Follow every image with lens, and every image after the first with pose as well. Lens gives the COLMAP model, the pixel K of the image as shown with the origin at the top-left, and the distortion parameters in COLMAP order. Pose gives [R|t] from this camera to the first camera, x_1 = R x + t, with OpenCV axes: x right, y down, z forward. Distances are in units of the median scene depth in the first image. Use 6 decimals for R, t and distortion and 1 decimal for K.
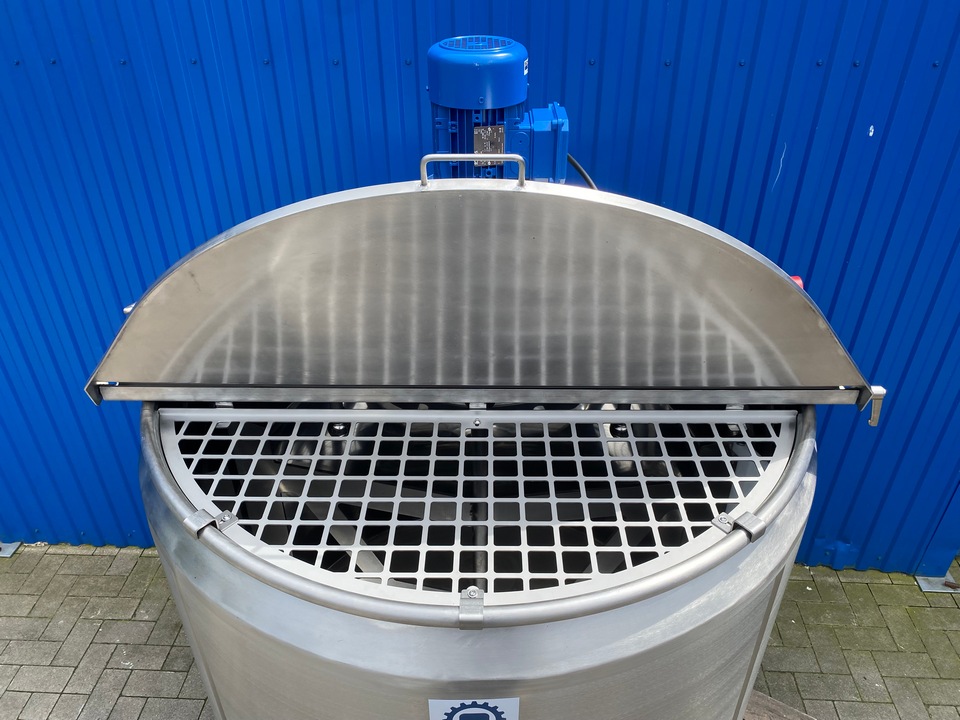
lens RADIAL K [[731.0, 0, 485.1], [0, 731.0, 355.7], [0, 0, 1]] dist [0.021591, -0.022150]
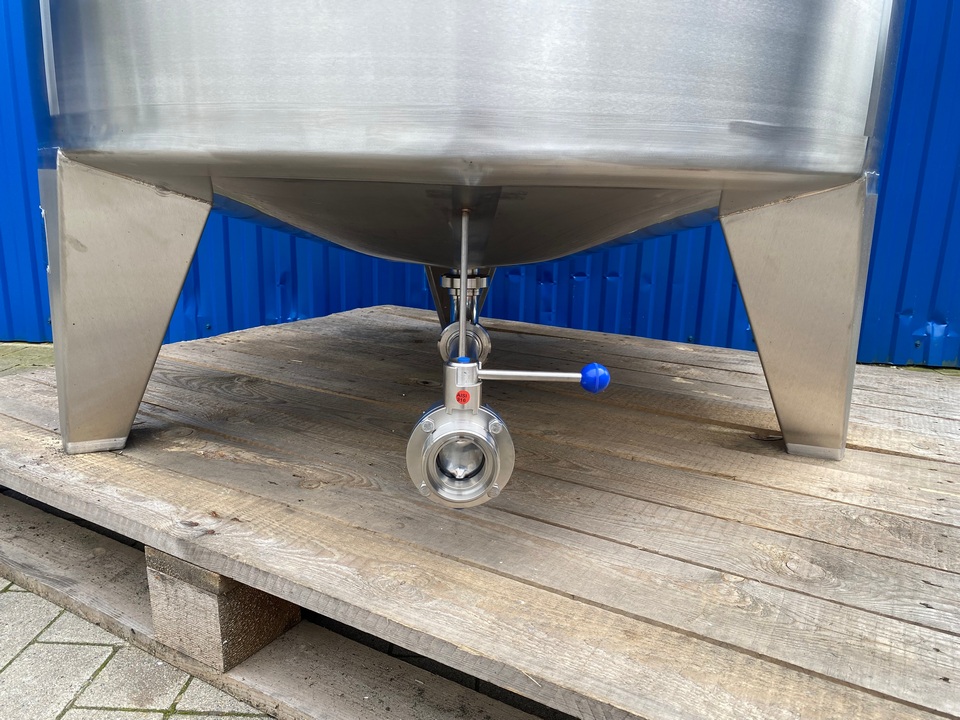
lens RADIAL K [[731.0, 0, 480.9], [0, 731.0, 351.6], [0, 0, 1]] dist [0.021591, -0.022150]
pose [[0.999359, 0.025627, 0.025000, -0.003326], [-0.015393, 0.938020, -0.346239, 0.647160], [-0.032324, 0.345632, 0.937813, 0.363548]]
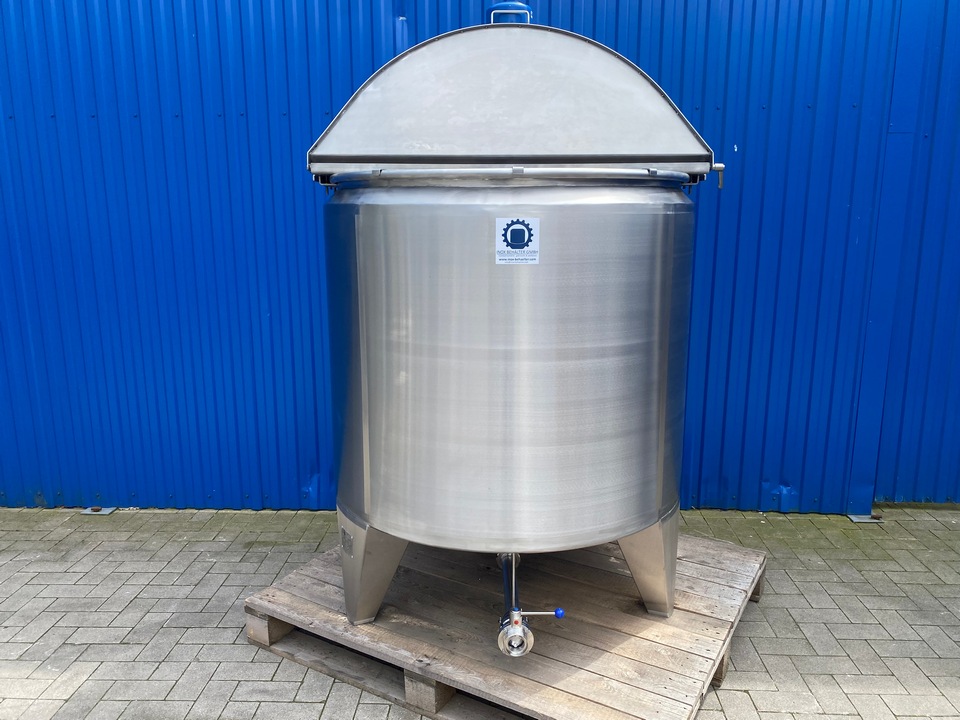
lens RADIAL K [[731.0, 0, 482.6], [0, 731.0, 354.0], [0, 0, 1]] dist [0.021591, -0.022150]
pose [[0.999914, -0.001942, 0.013001, -0.053020], [0.006652, 0.927798, -0.373023, 0.596123], [-0.011338, 0.373077, 0.927731, -0.285521]]
